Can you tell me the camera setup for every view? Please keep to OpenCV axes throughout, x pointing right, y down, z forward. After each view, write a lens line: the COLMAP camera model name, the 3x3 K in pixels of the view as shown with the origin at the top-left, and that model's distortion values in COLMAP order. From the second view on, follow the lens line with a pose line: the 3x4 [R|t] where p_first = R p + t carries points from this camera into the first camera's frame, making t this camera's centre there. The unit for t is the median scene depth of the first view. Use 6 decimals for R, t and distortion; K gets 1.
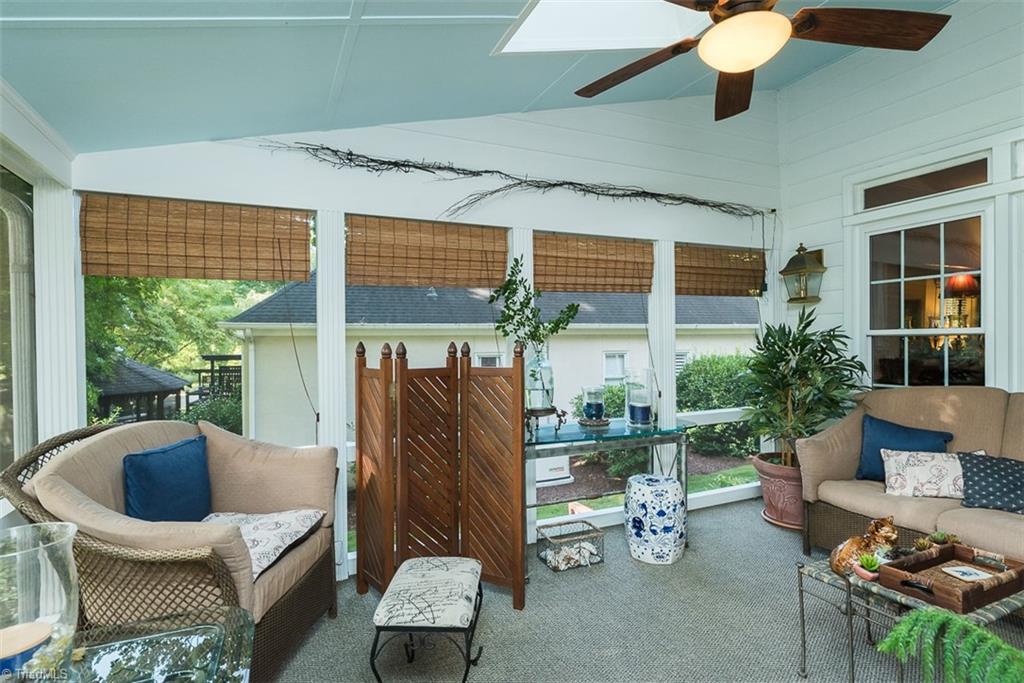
lens RADIAL K [[505.2, 0, 514.3], [0, 505.2, 342.7], [0, 0, 1]] dist [0.001514, 0.000103]
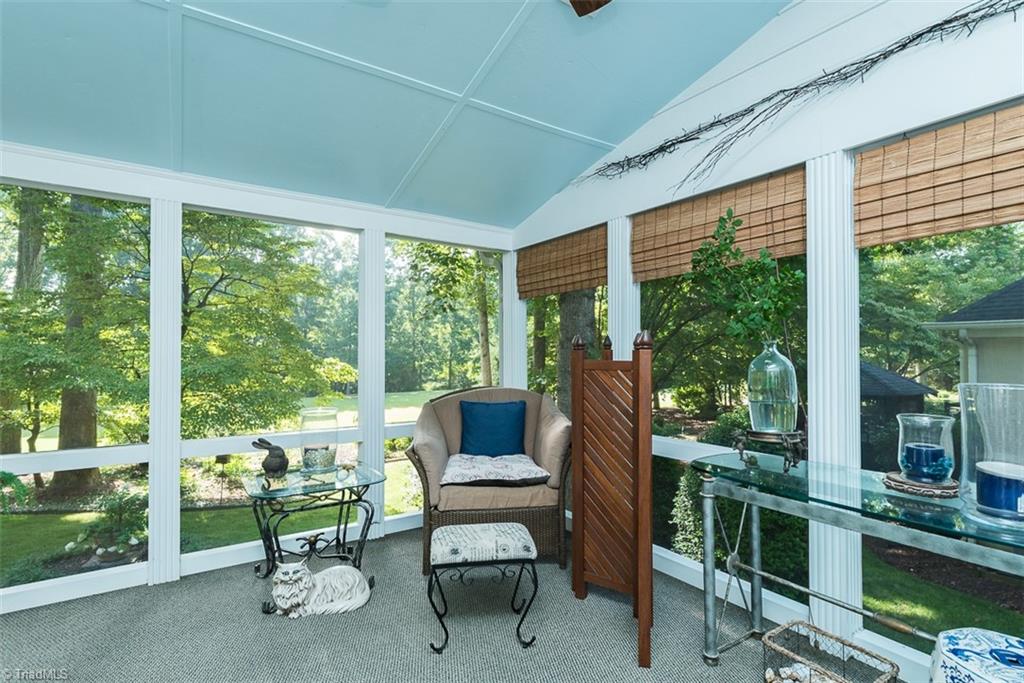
lens RADIAL K [[505.2, 0, 514.3], [0, 505.2, 342.7], [0, 0, 1]] dist [0.001514, 0.000103]
pose [[0.172999, -0.007860, -0.984891, 0.692975], [-0.004926, 0.999949, -0.008846, 0.022675], [0.984910, 0.006381, 0.172951, 0.596767]]
